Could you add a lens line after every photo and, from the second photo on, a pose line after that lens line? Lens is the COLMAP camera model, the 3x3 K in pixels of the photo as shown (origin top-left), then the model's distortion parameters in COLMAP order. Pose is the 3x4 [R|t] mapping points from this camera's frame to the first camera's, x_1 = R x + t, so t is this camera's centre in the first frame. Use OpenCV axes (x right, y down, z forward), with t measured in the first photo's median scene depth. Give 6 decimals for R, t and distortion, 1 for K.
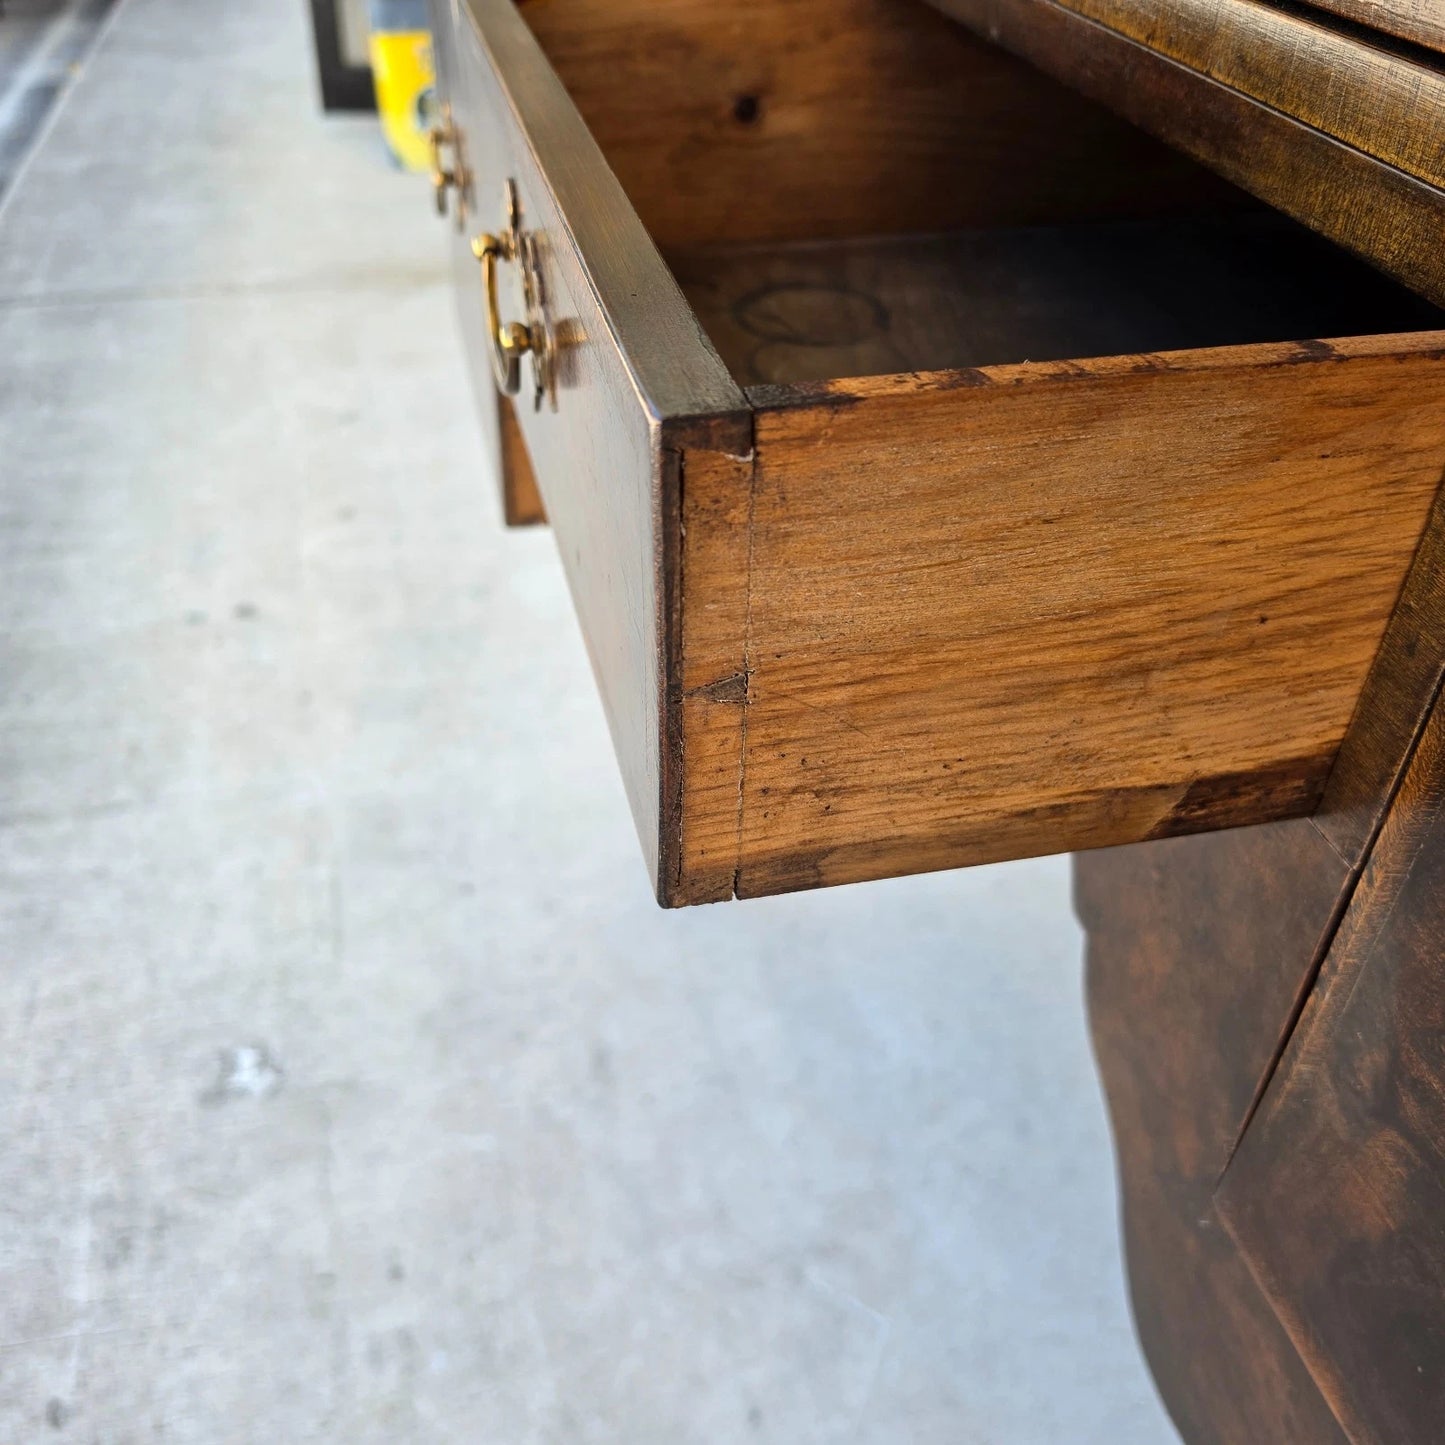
lens RADIAL K [[1352.0, 0, 718.8], [0, 1352.0, 714.0], [0, 0, 1]] dist [0.027165, 0.000000]
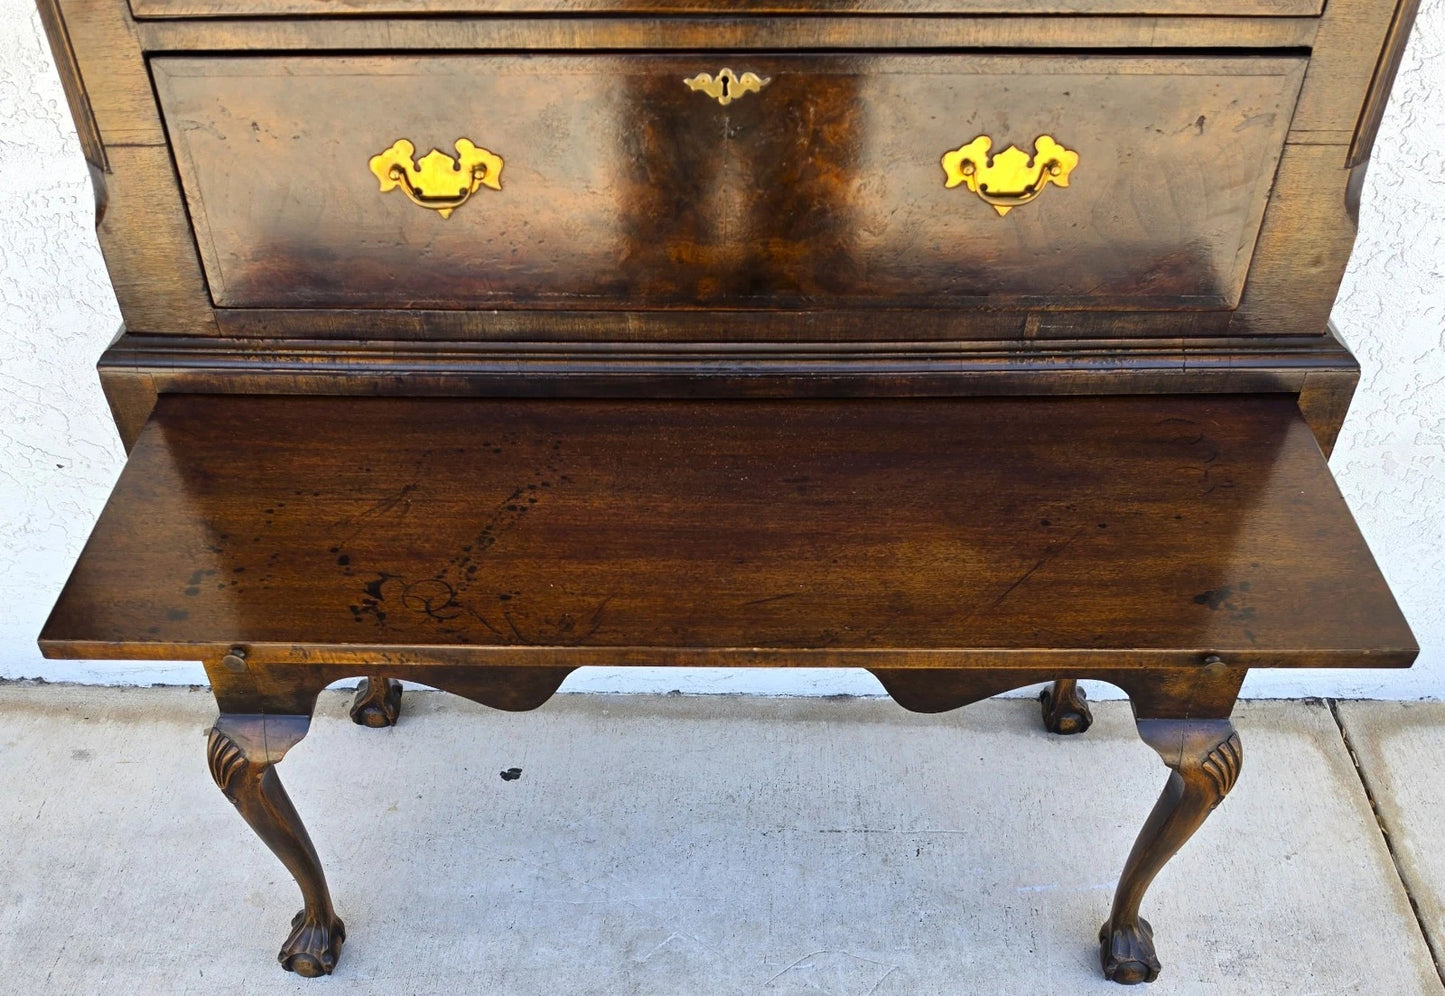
lens RADIAL K [[1371.2, 0, 704.4], [0, 1371.2, 733.6], [0, 0, 1]] dist [0.046827, 0.000000]
pose [[0.249350, -0.711121, 0.657368, -0.778994], [0.602090, 0.645505, 0.469906, -0.516276], [-0.758494, 0.278624, 0.589115, -0.207166]]
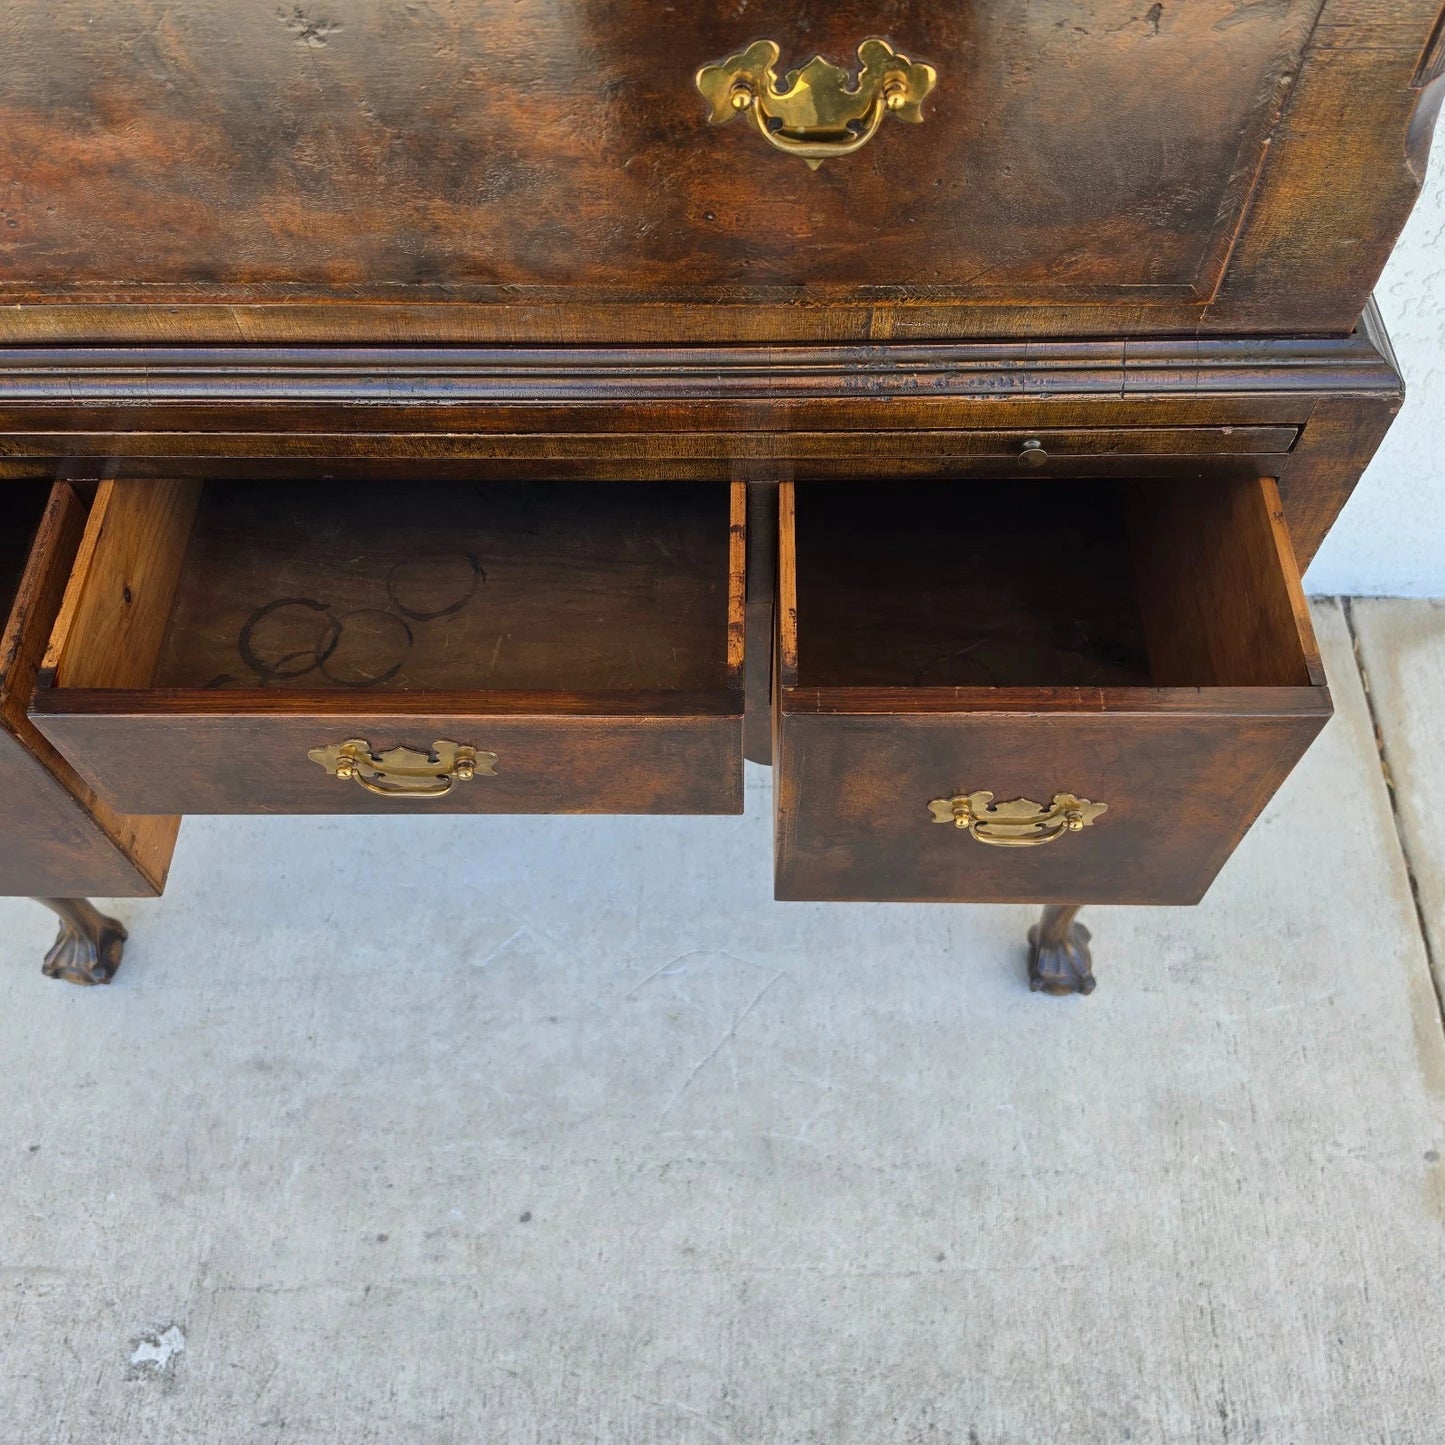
lens RADIAL K [[1352.0, 0, 711.3], [0, 1352.0, 730.5], [0, 0, 1]] dist [0.027165, 0.000000]
pose [[0.253641, -0.850071, 0.461568, -0.298598], [0.615049, 0.510021, 0.601326, -0.412450], [-0.746579, 0.131366, 0.652198, -0.196235]]
